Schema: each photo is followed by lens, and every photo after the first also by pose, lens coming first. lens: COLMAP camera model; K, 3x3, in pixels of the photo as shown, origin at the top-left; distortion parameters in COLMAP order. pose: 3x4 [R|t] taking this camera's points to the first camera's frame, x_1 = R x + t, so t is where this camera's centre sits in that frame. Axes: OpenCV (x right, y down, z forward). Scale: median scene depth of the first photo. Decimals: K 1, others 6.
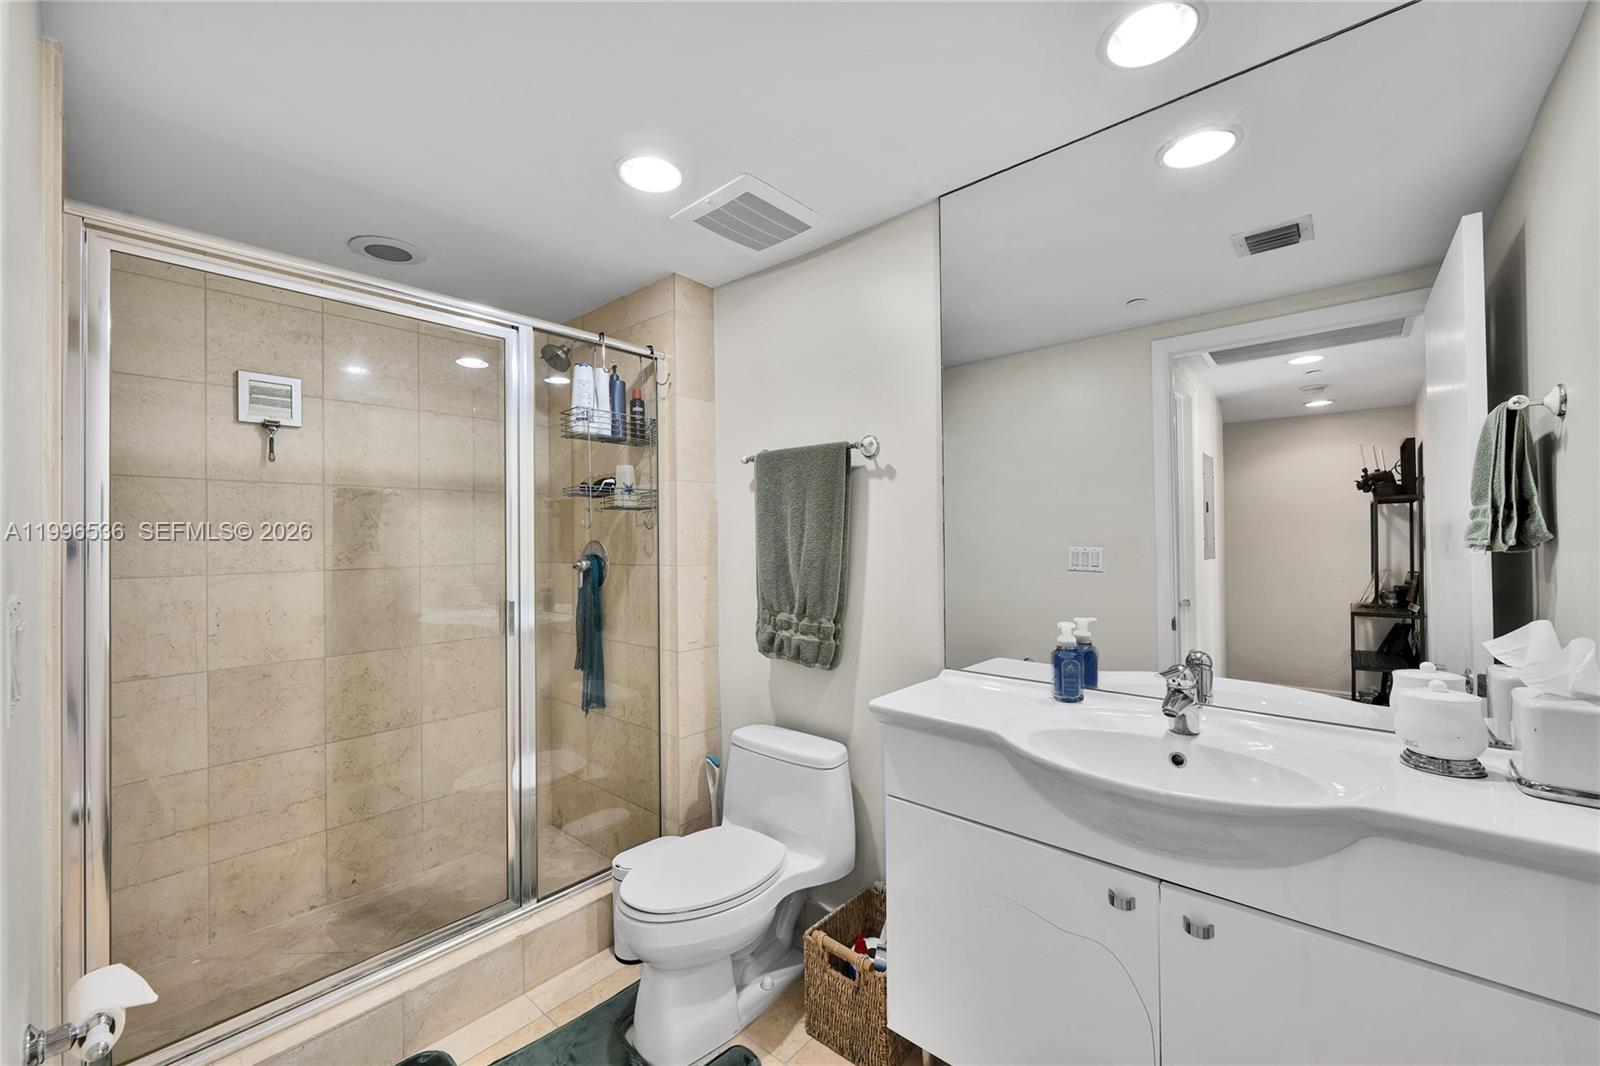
lens RADIAL K [[628.9, 0, 786.0], [0, 628.9, 547.6], [0, 0, 1]] dist [-0.001306, -0.000198]
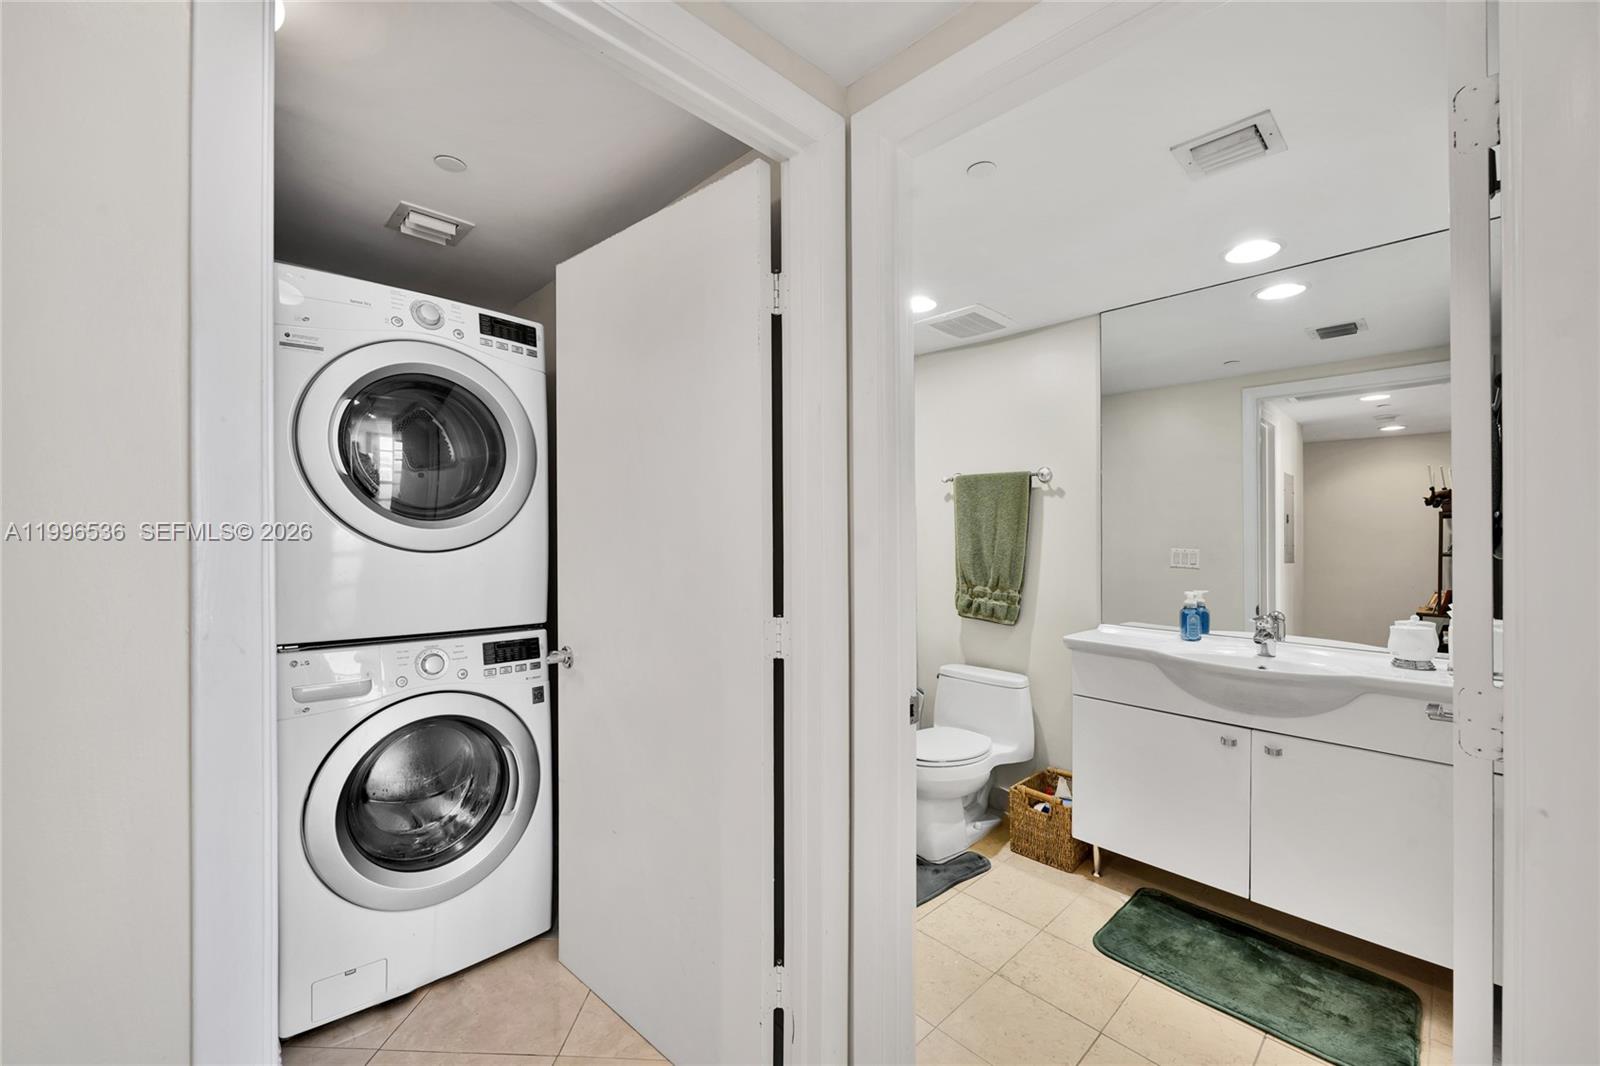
lens RADIAL K [[634.7, 0, 797.1], [0, 634.7, 531.3], [0, 0, 1]] dist [0.000168, -0.000002]
pose [[0.997070, 0.023638, -0.072757, -0.336395], [-0.025146, 0.999486, -0.019878, 0.016760], [0.072249, 0.021650, 0.997152, -0.529341]]
